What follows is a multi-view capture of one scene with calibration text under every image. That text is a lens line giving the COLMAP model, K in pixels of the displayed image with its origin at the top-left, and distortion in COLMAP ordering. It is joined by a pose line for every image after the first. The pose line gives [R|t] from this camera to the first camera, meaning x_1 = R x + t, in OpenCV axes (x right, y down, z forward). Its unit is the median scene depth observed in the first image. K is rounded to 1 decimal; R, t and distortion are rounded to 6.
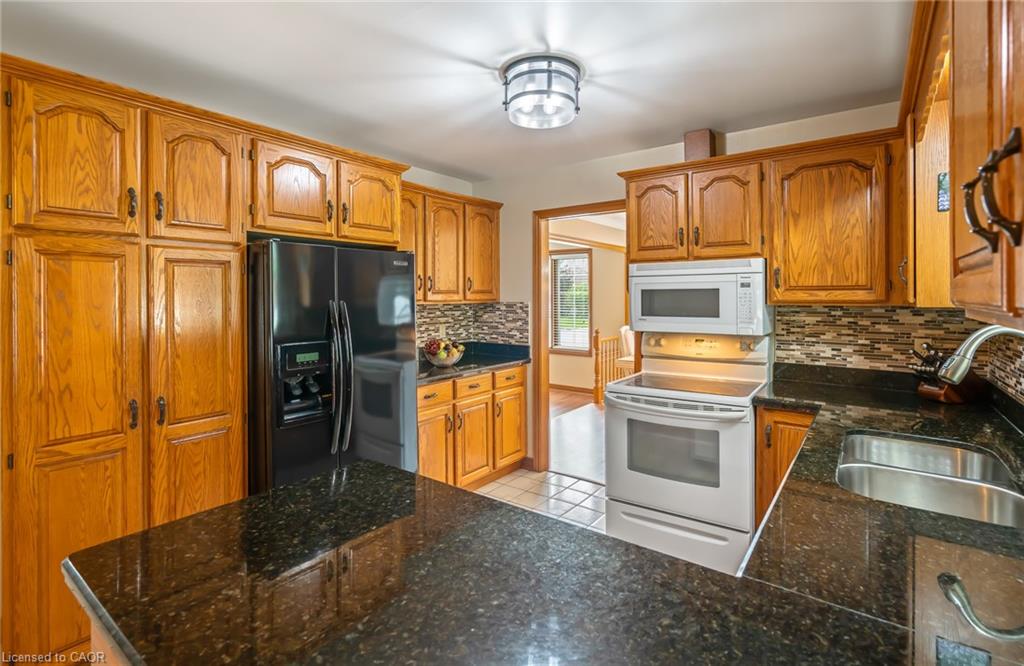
lens RADIAL K [[480.4, 0, 511.4], [0, 480.4, 297.3], [0, 0, 1]] dist [-0.005854, 0.000490]
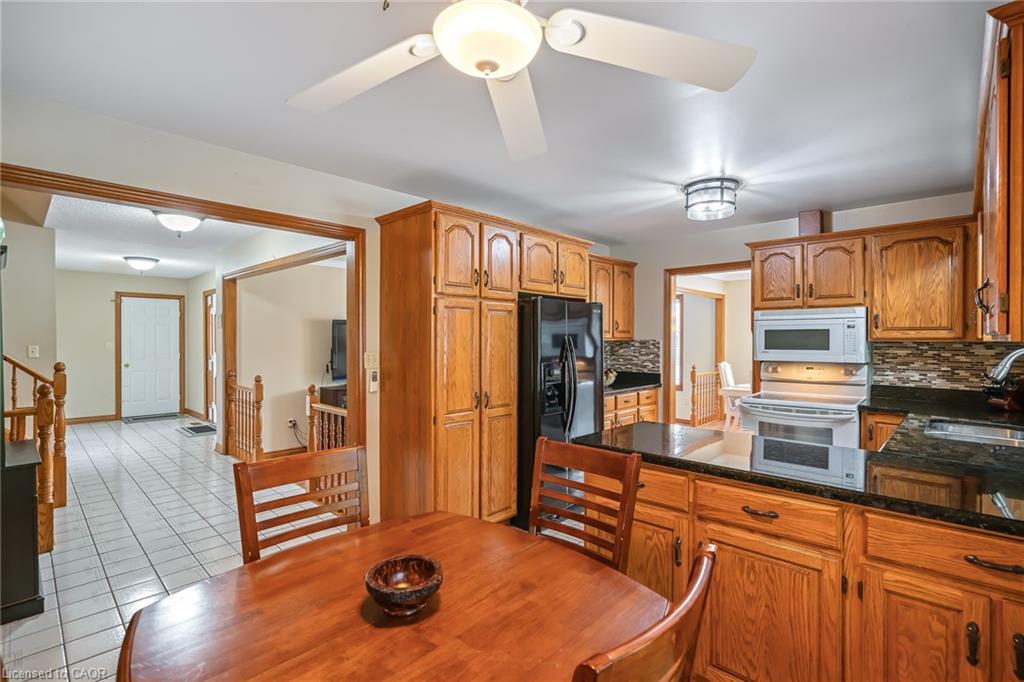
lens RADIAL K [[473.0, 0, 512.0], [0, 473.0, 341.0], [0, 0, 1]] dist [0.002766, 0.000221]
pose [[0.993371, 0.005895, -0.114804, -0.319860], [-0.005534, 0.999979, 0.003463, 0.016497], [0.114822, -0.002805, 0.993382, -0.459604]]
